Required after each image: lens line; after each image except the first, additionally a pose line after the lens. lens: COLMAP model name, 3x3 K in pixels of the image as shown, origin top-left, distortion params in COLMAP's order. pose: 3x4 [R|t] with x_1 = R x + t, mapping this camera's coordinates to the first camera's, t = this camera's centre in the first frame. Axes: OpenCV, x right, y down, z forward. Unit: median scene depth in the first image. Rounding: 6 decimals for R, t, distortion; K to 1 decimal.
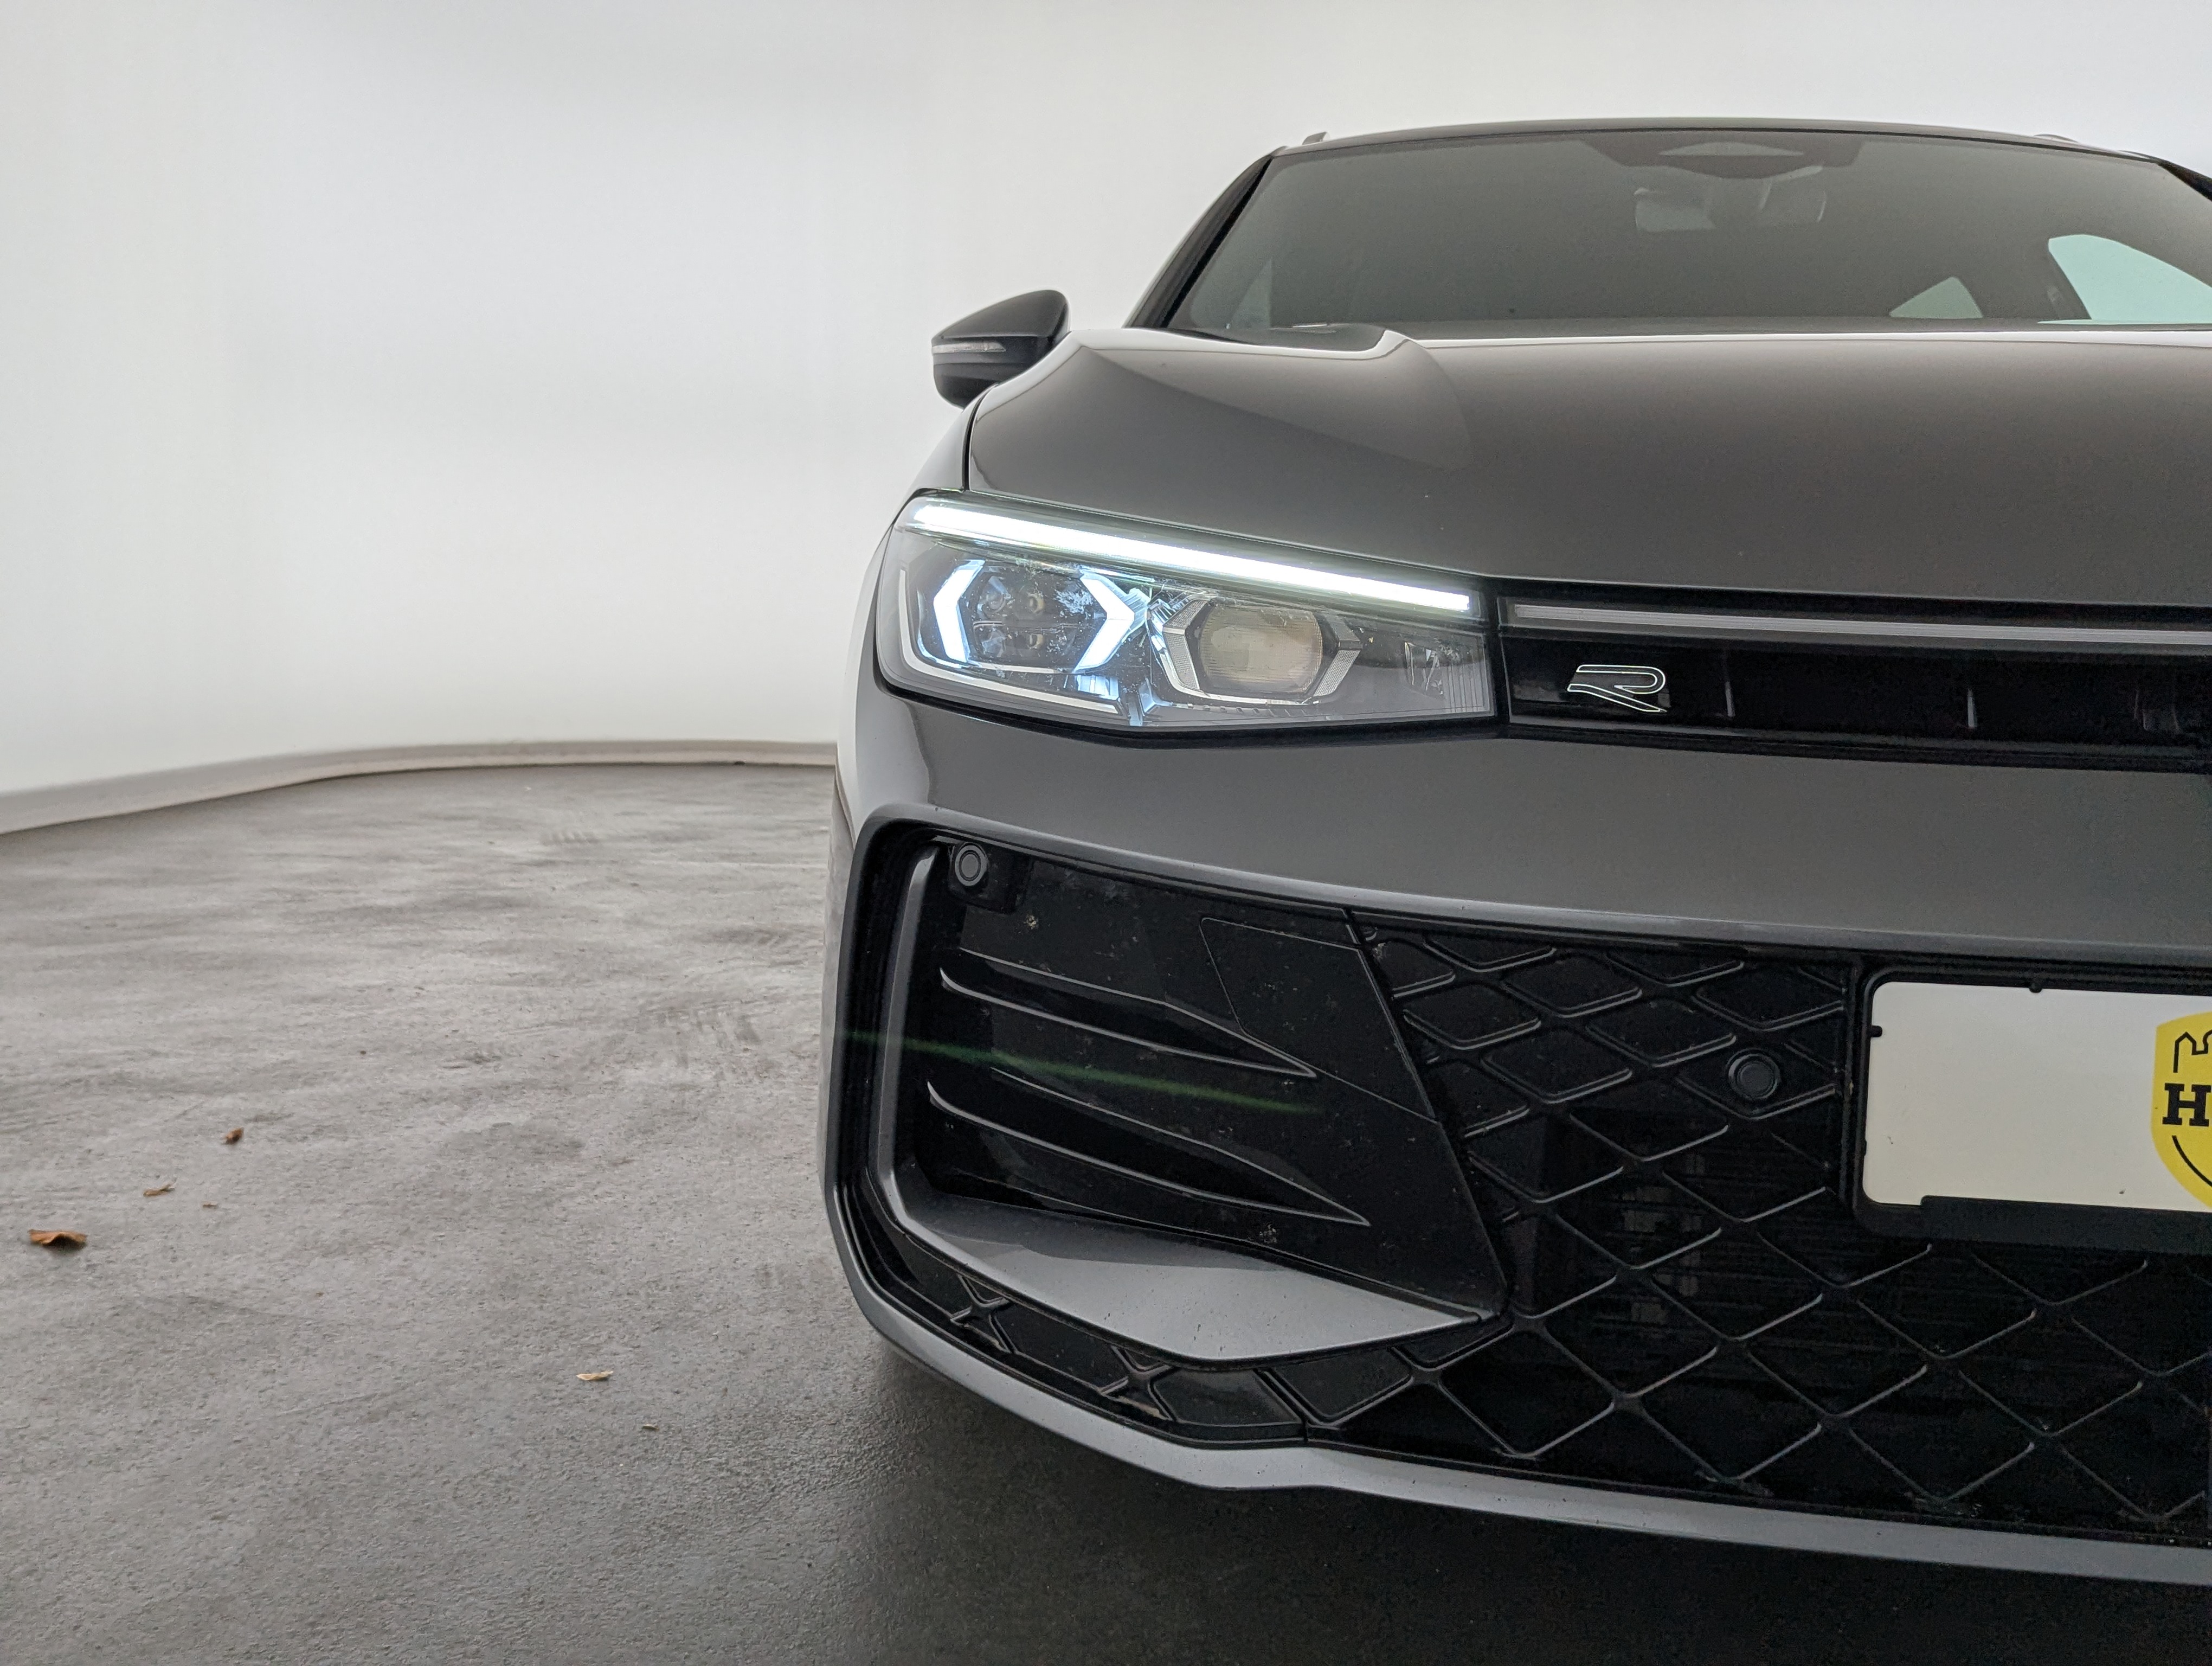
lens RADIAL K [[2042.7, 0, 959.6], [0, 2042.7, 831.8], [0, 0, 1]] dist [0.039902, -0.006327]
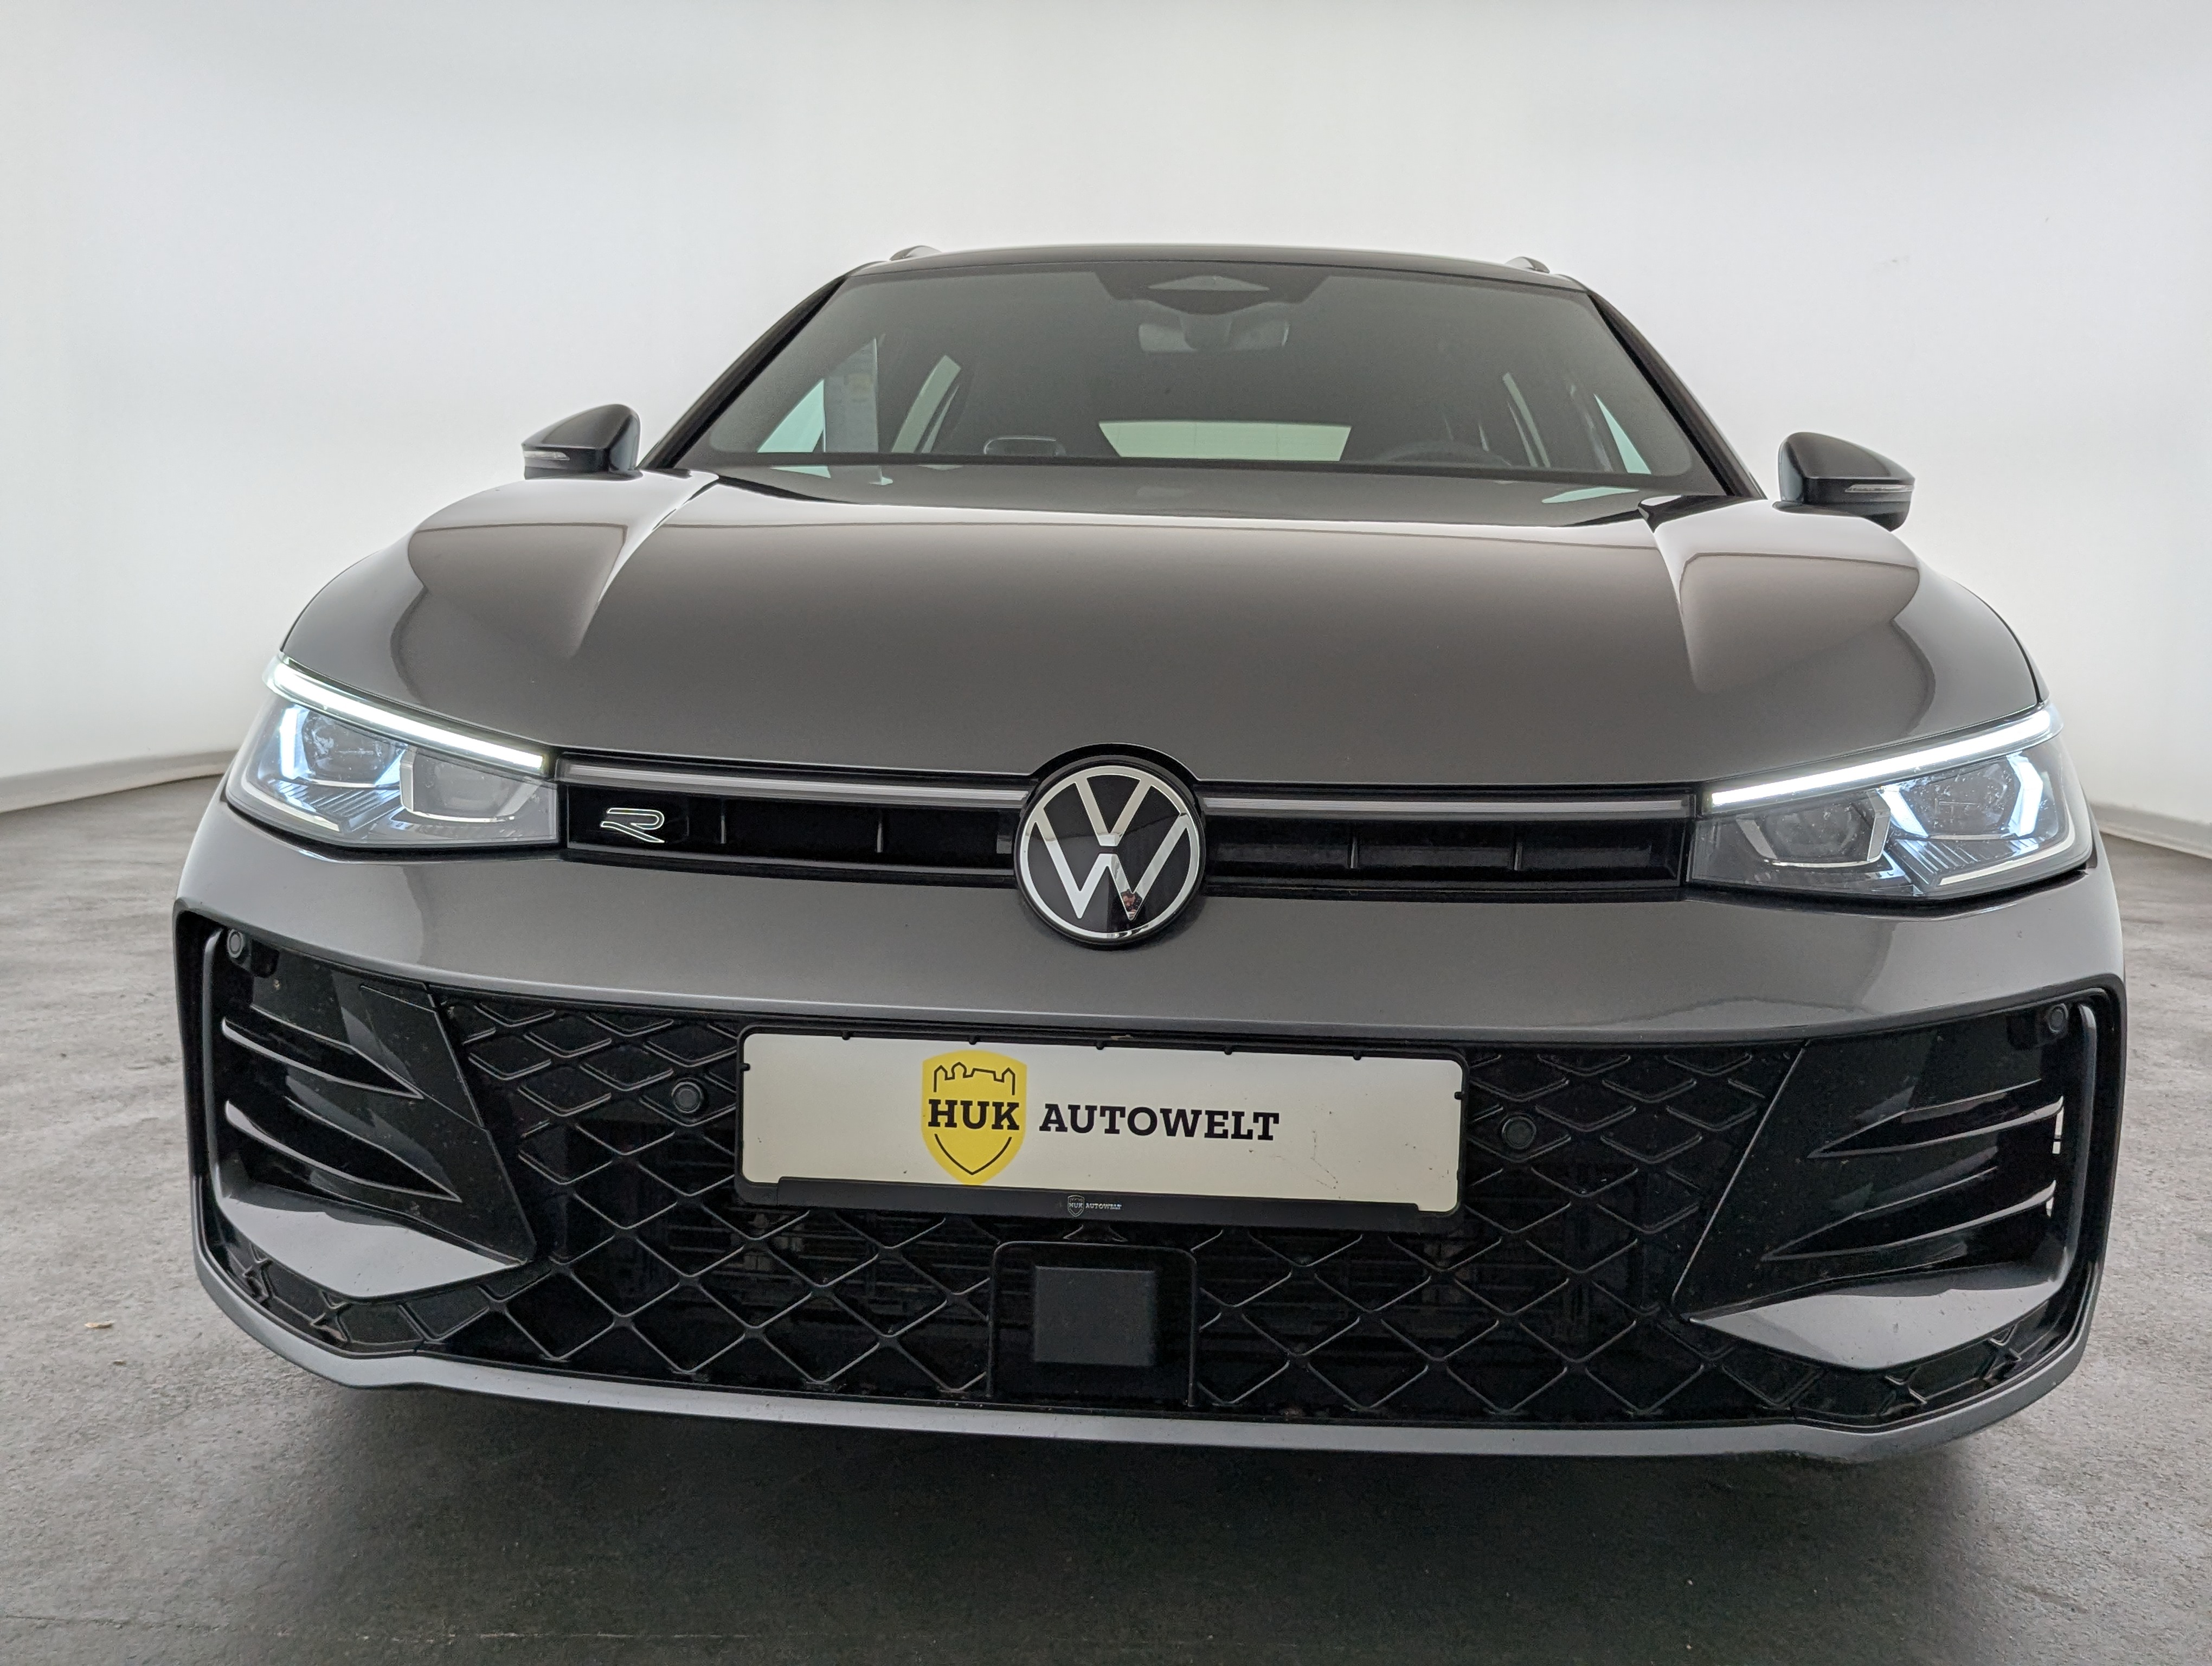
lens RADIAL K [[1969.1, 0, 926.7], [0, 1969.1, 872.6], [0, 0, 1]] dist [0.015837, 0.000459]
pose [[0.999229, -0.006012, 0.038790, 0.440892], [0.004908, 0.999582, 0.028488, -0.070057], [-0.038945, -0.028275, 0.998841, -0.353926]]
